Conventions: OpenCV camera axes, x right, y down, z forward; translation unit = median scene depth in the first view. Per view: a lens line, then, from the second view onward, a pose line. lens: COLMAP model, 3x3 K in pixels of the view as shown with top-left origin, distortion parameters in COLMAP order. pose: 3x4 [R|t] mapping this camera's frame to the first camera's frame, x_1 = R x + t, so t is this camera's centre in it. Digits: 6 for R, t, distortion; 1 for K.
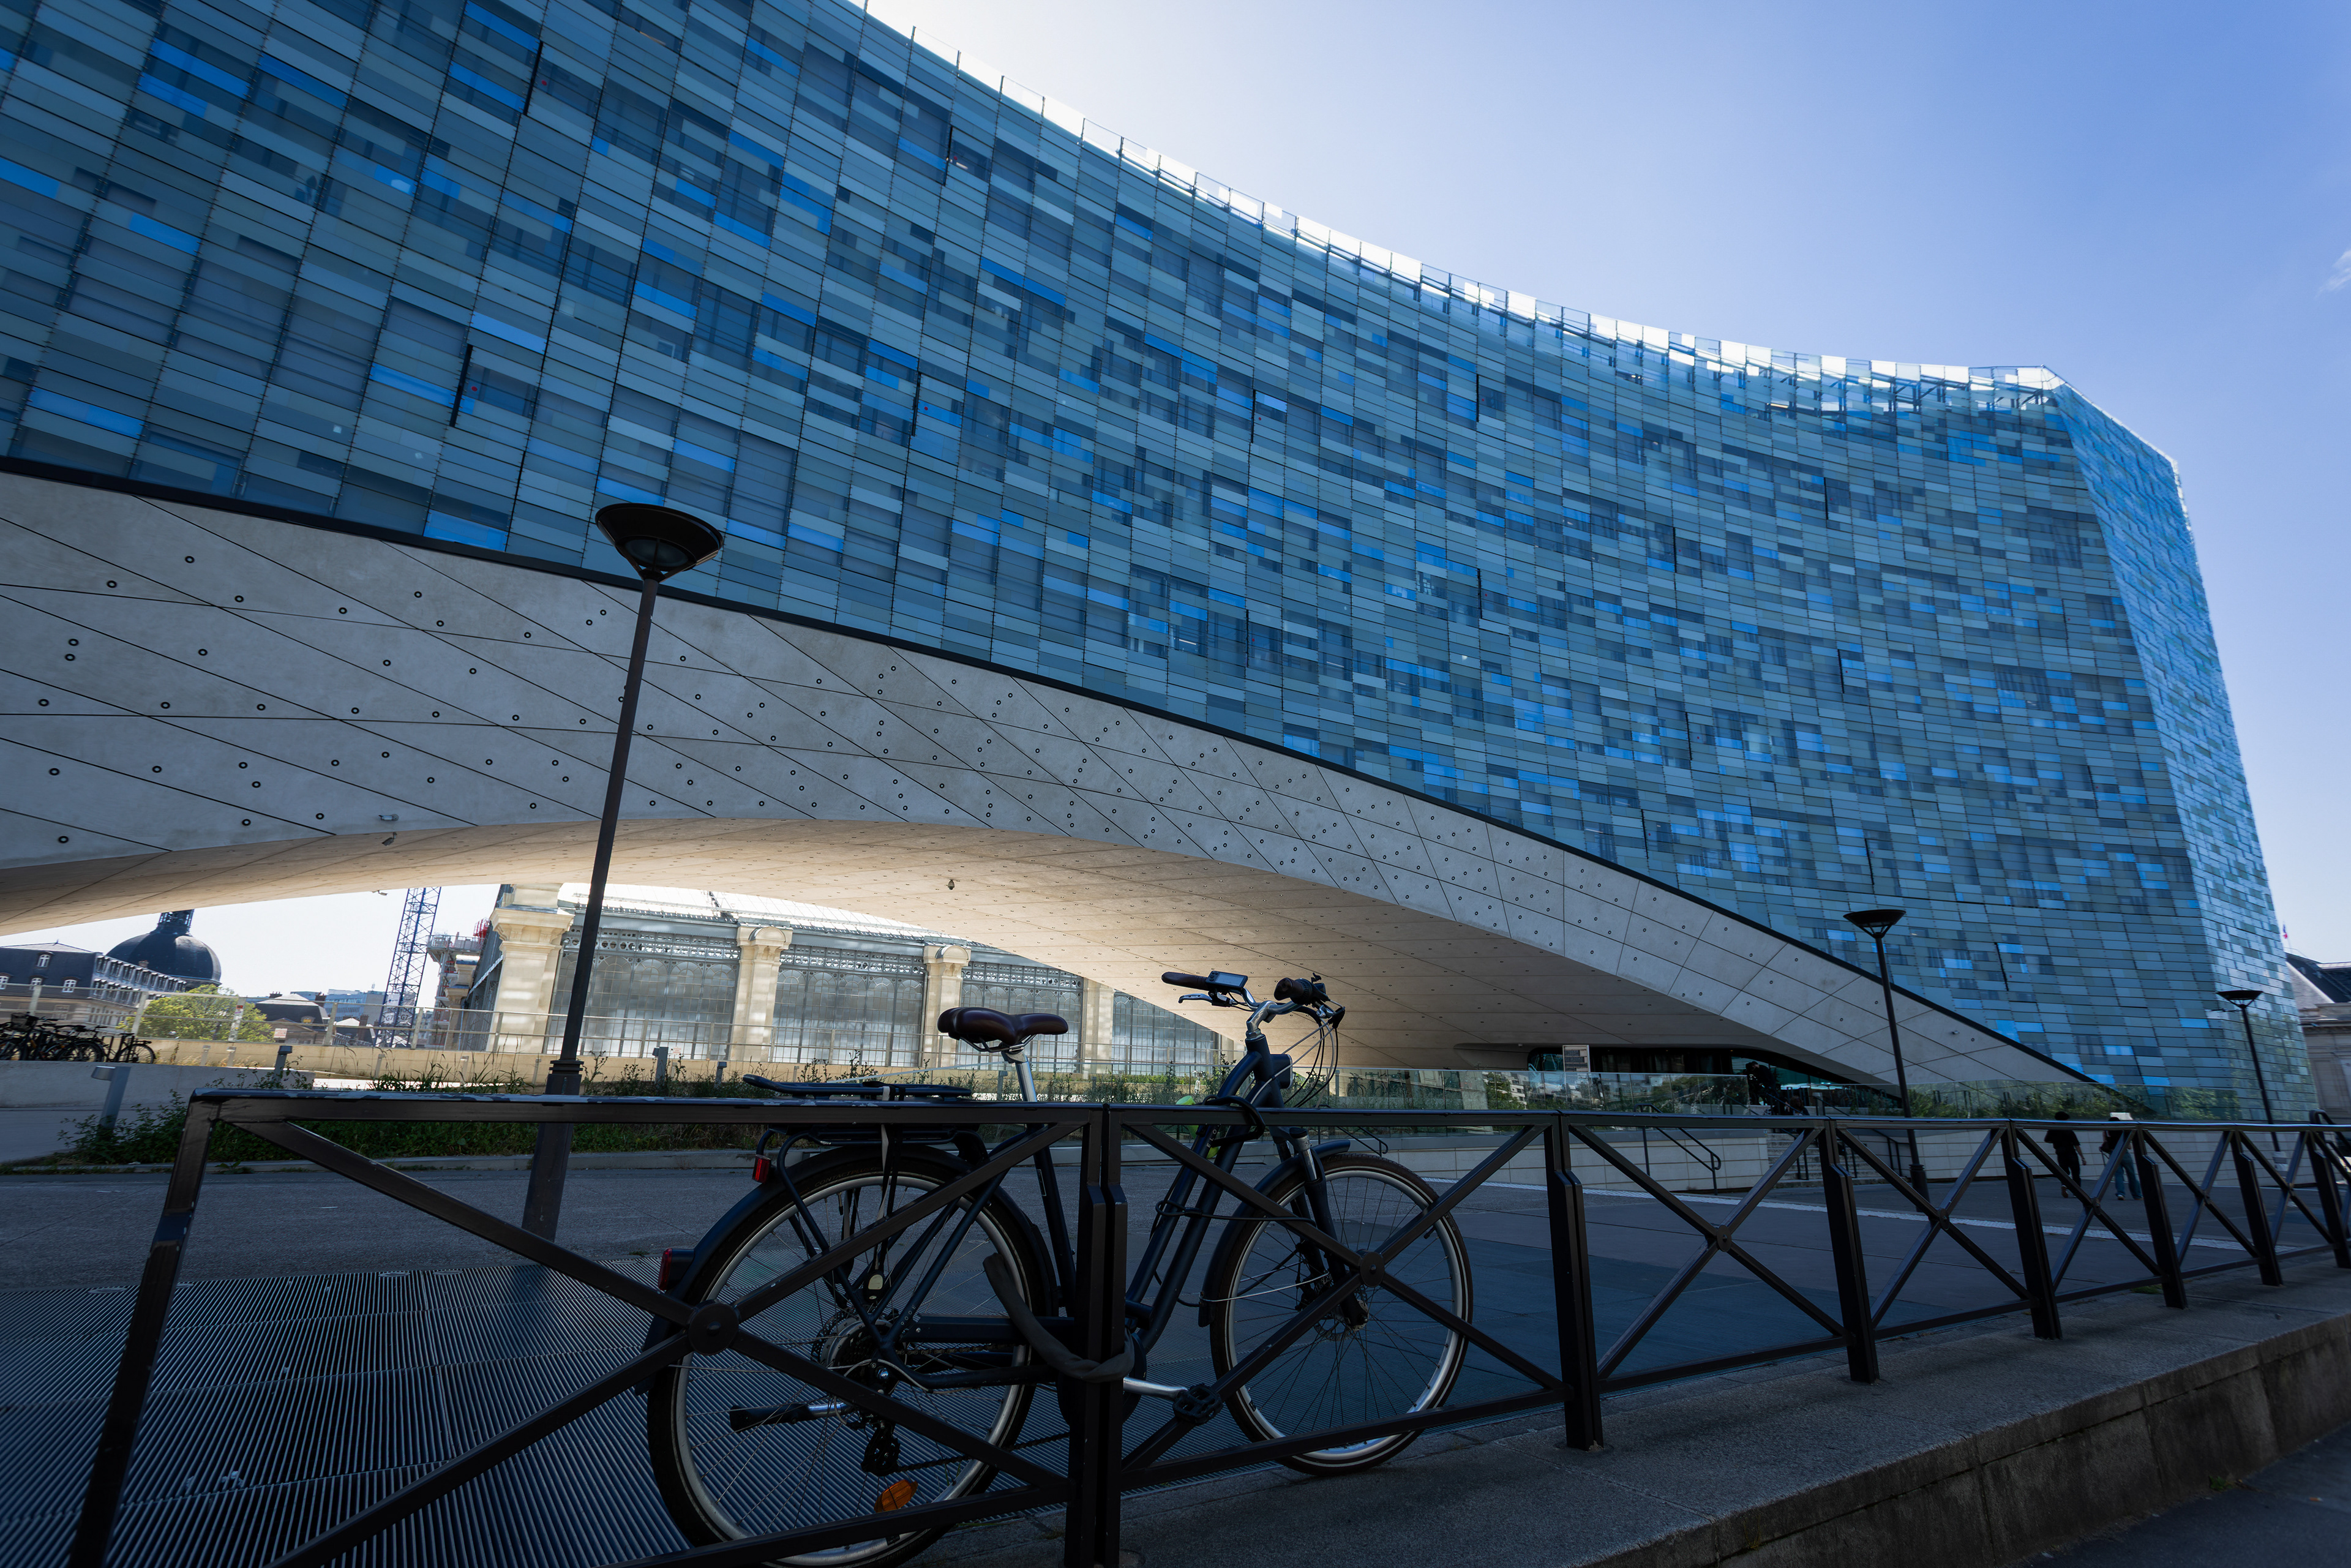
lens RADIAL K [[1100.4, 0, 1161.9], [0, 1100.4, 774.0], [0, 0, 1]] dist [0.002978, 0.002133]
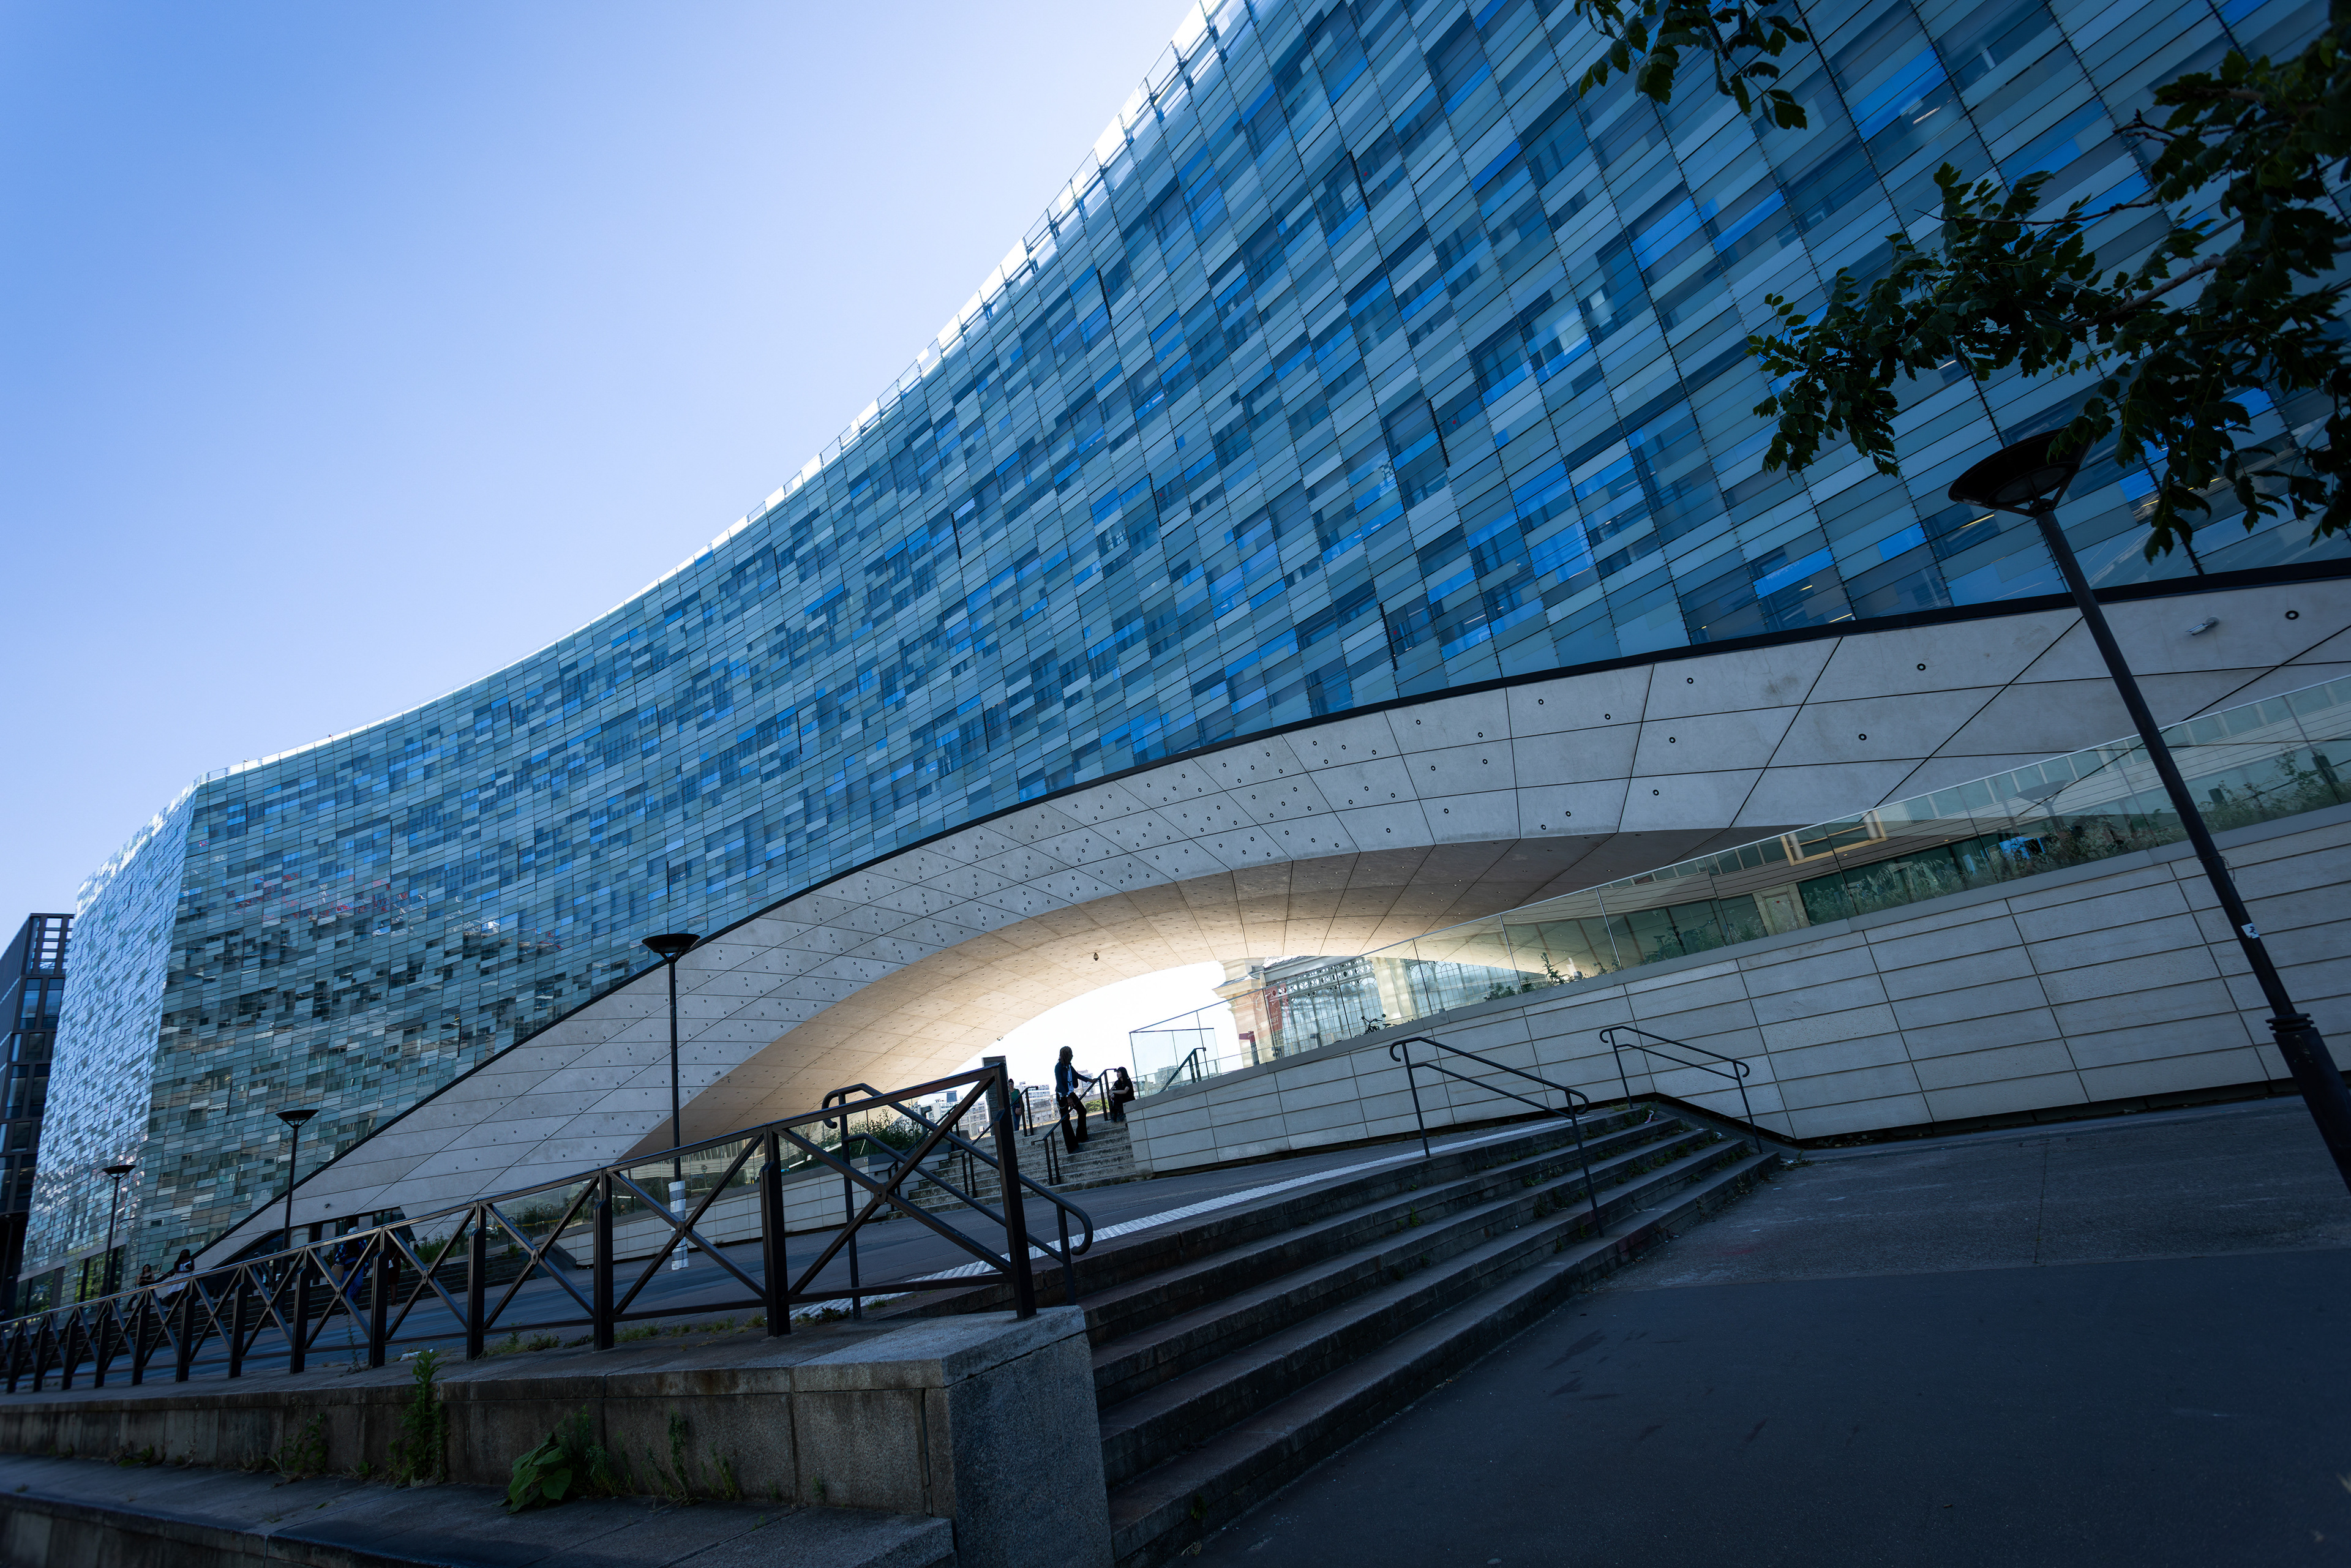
lens RADIAL K [[1100.4, 0, 1183.6], [0, 1100.4, 766.9], [0, 0, 1]] dist [0.002978, 0.002133]
pose [[0.292894, -0.374150, -0.879901, 1.102623], [0.427067, 0.874553, -0.229718, 0.257632], [0.855469, -0.308494, 0.415938, 0.668189]]
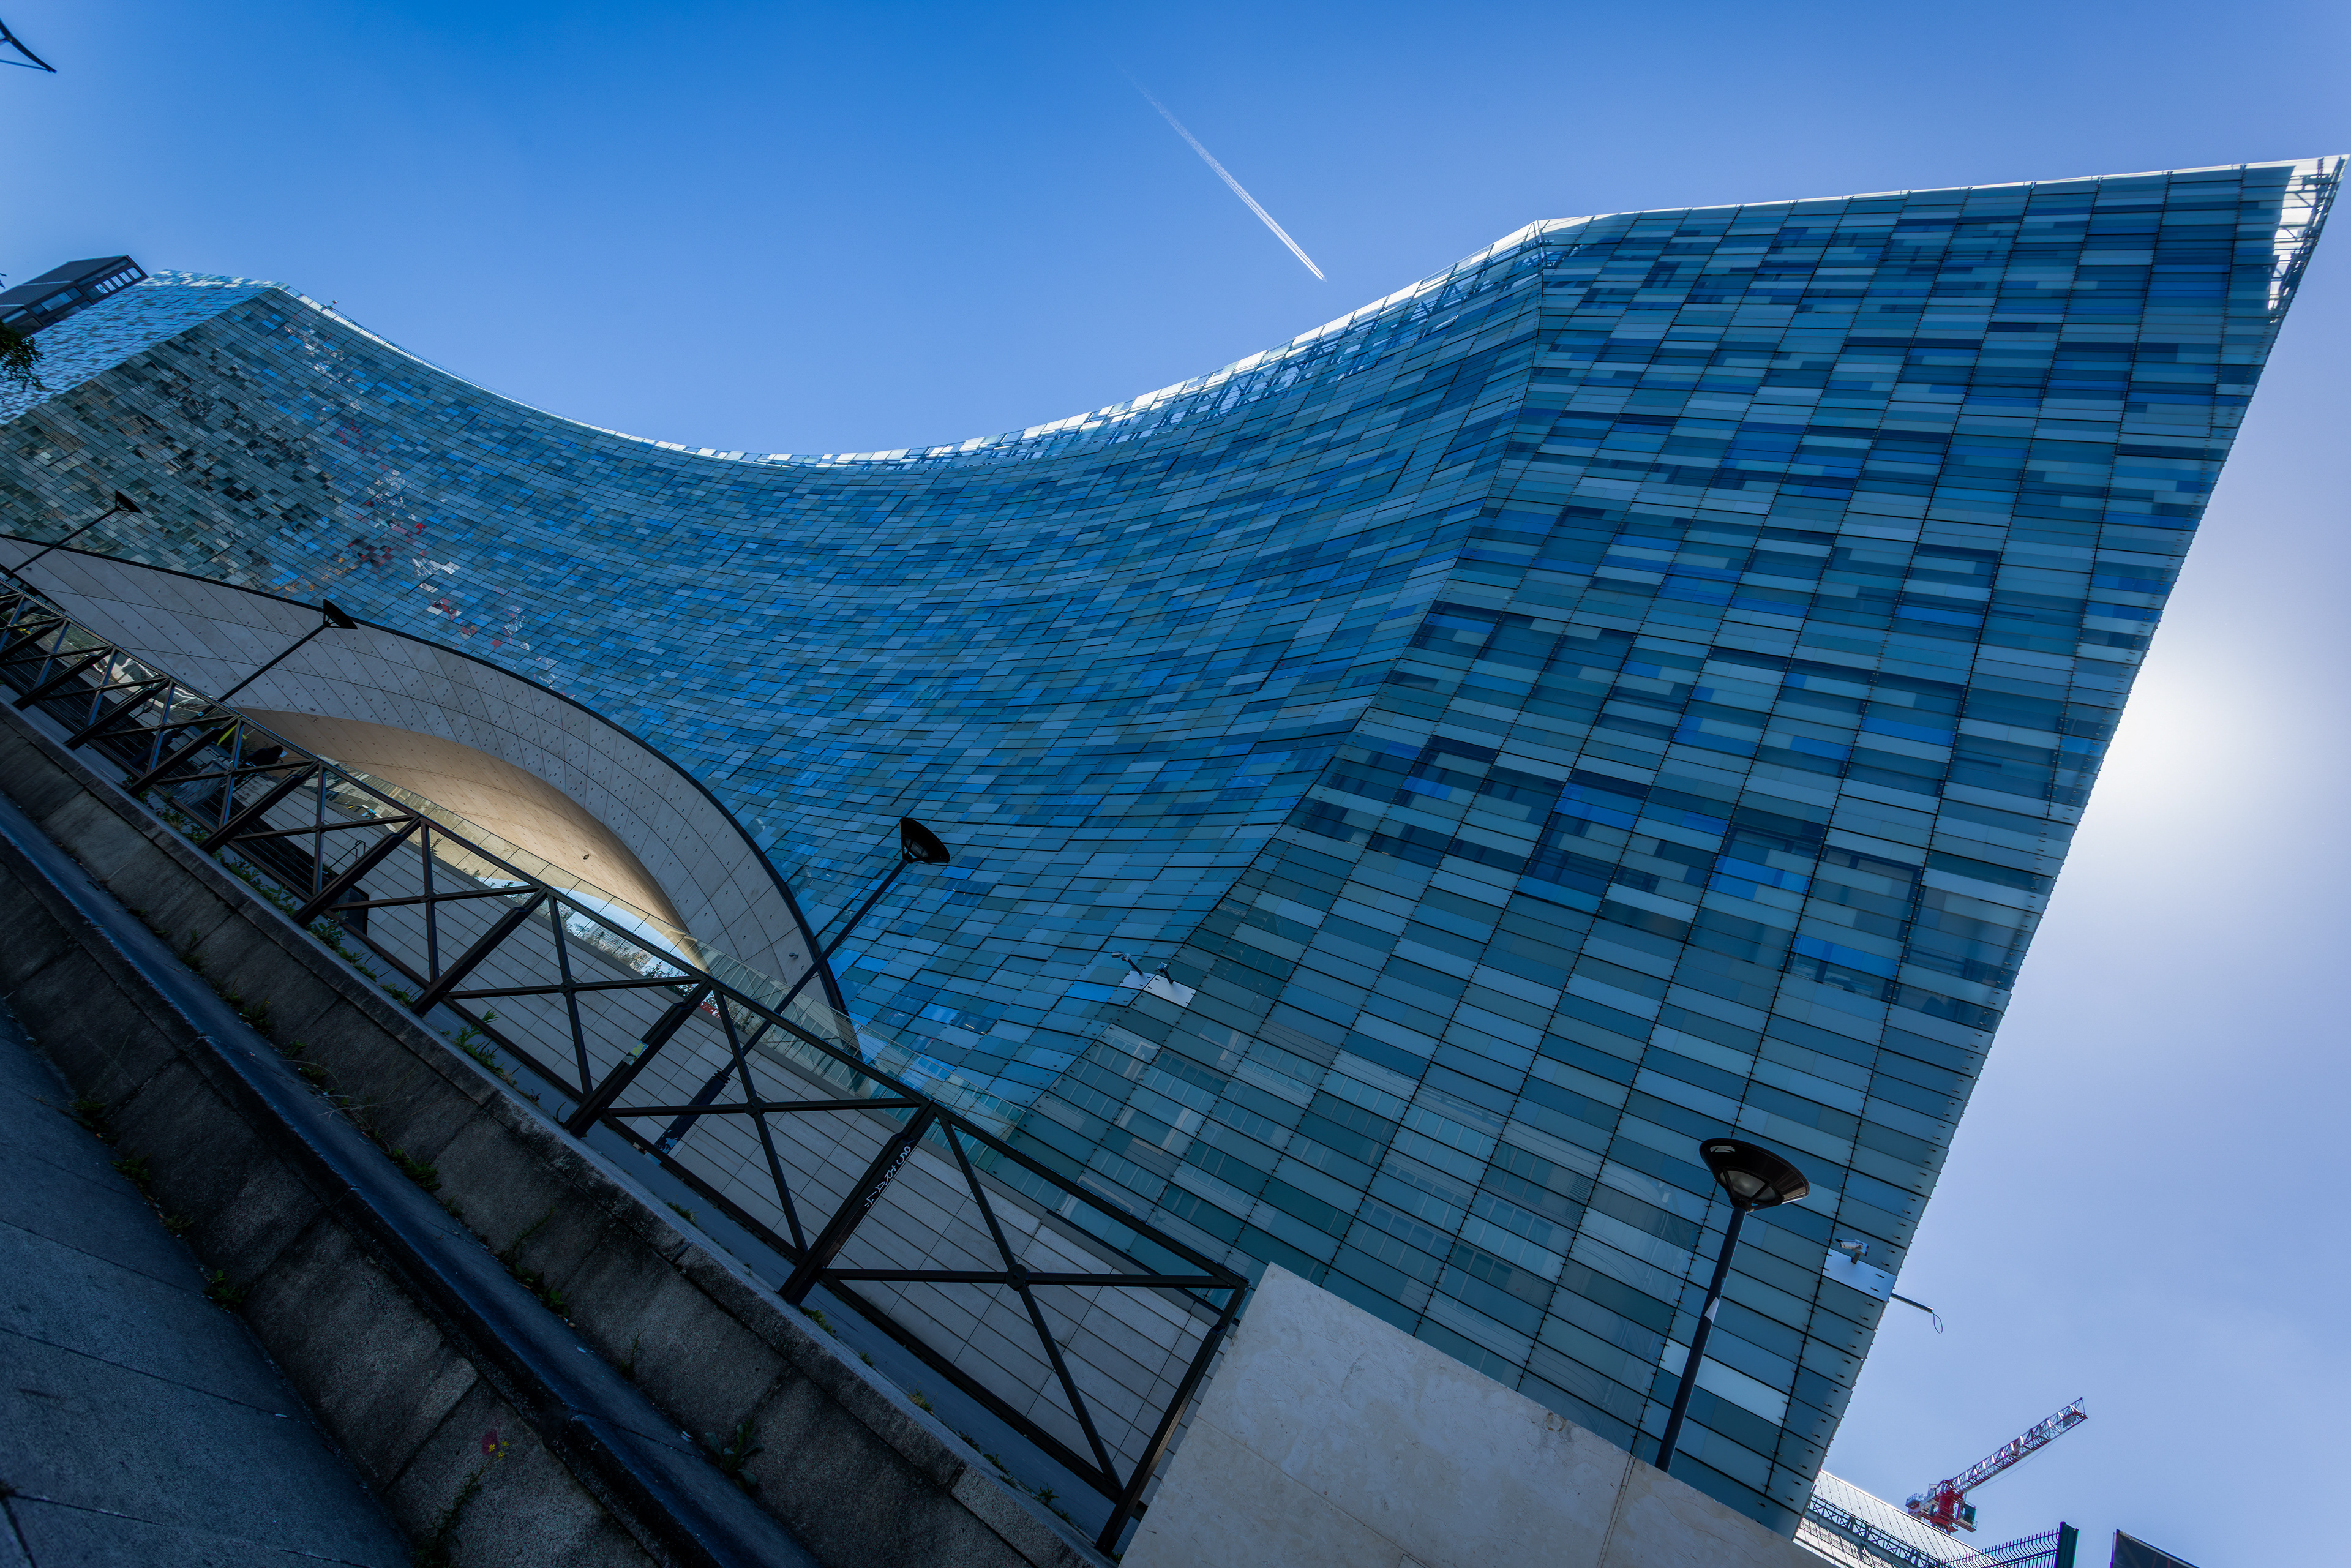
lens RADIAL K [[1100.4, 0, 1165.3], [0, 1100.4, 774.7], [0, 0, 1]] dist [0.002978, 0.002133]
pose [[0.543202, -0.191713, -0.817421, 1.705802], [-0.301542, 0.864078, -0.403040, 0.413205], [0.783584, 0.465419, 0.411559, 1.009608]]
